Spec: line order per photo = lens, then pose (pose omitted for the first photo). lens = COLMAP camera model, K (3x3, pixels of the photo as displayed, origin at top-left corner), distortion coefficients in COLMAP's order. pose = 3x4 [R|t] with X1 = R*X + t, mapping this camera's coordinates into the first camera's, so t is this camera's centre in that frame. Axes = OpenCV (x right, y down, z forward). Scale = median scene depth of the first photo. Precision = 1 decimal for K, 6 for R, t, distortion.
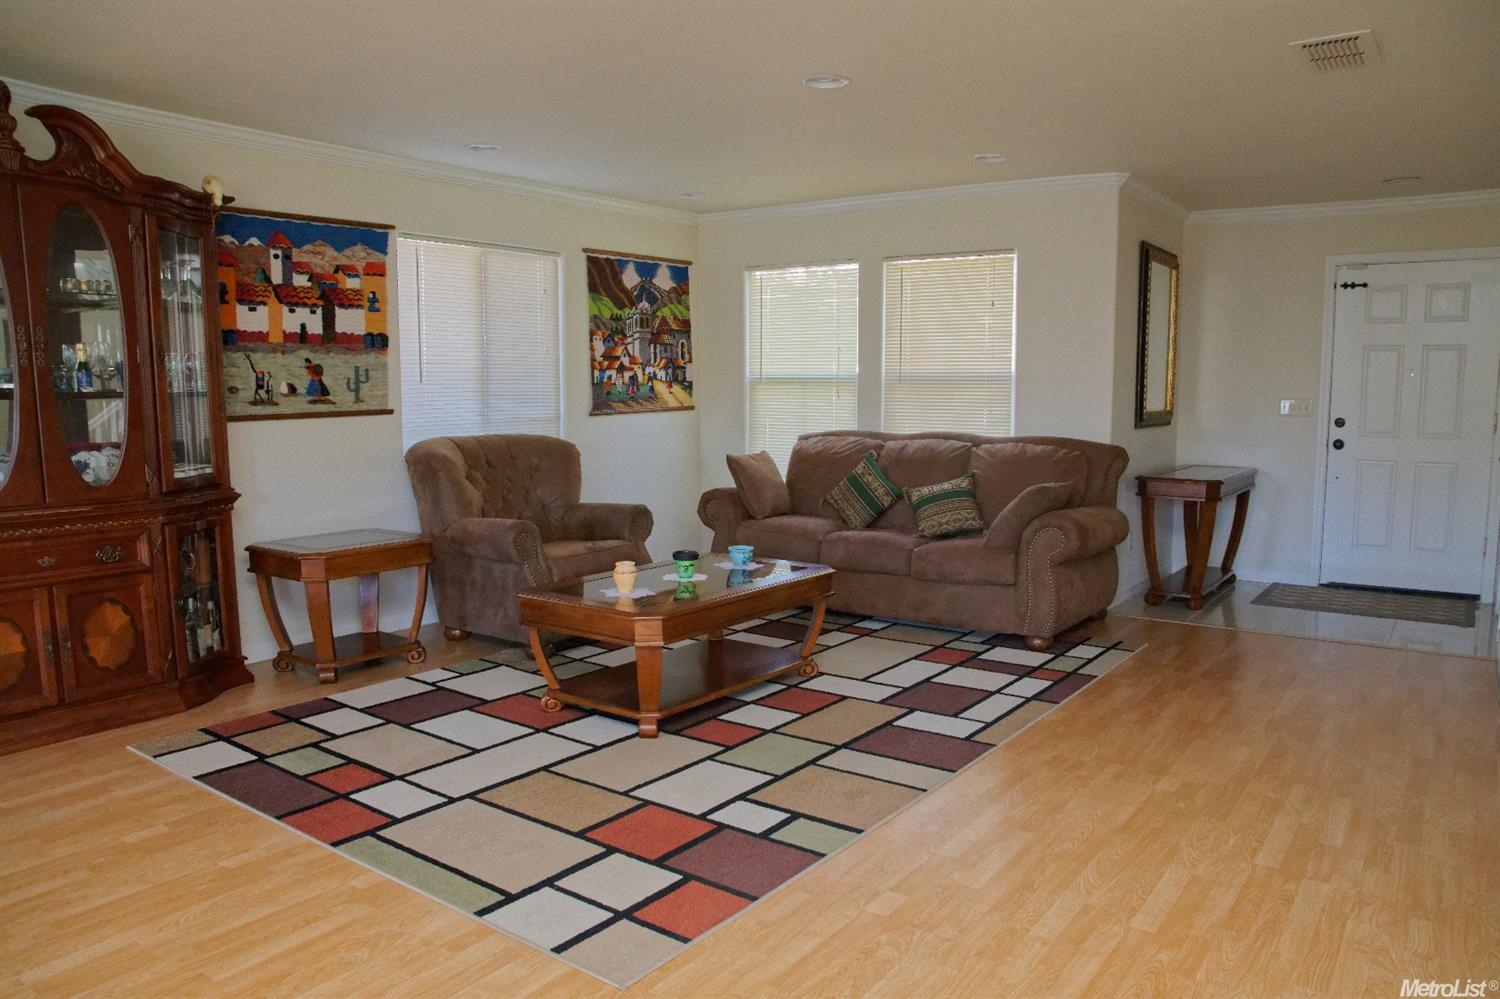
lens RADIAL K [[1042.9, 0, 762.1], [0, 1042.9, 508.1], [0, 0, 1]] dist [-0.157765, 0.117486]
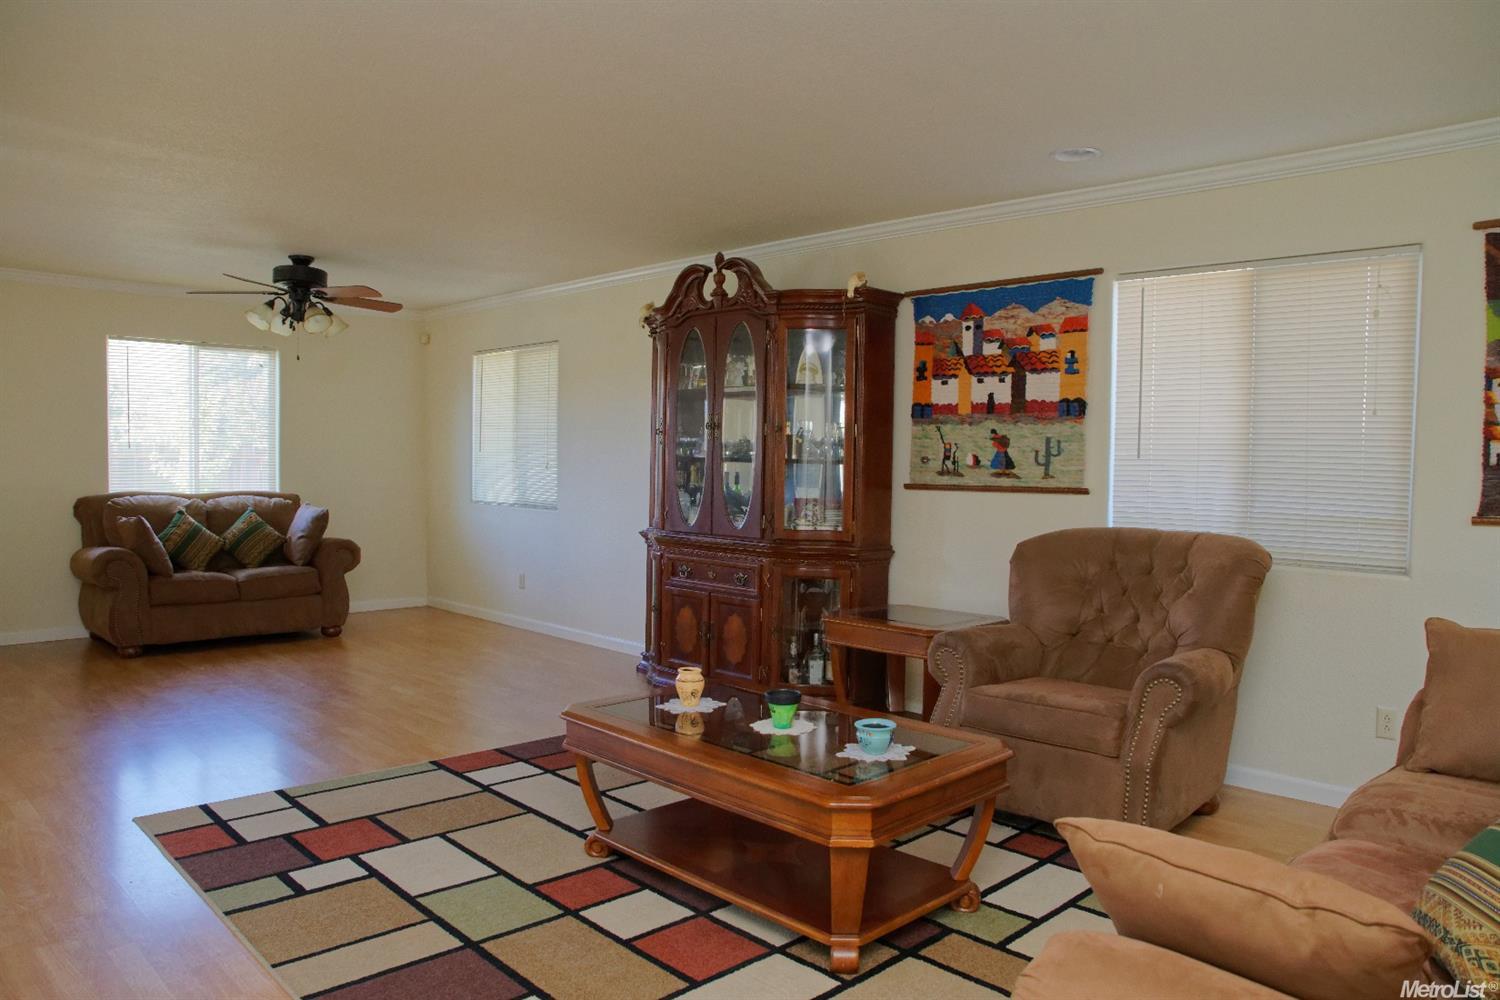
lens RADIAL K [[1042.9, 0, 762.1], [0, 1042.9, 508.6], [0, 0, 1]] dist [-0.157765, 0.117486]
pose [[-0.152802, 0.052577, -0.986857, 0.552597], [-0.125130, 0.989518, 0.072094, -0.117327], [0.980303, 0.134501, -0.144621, 0.940573]]
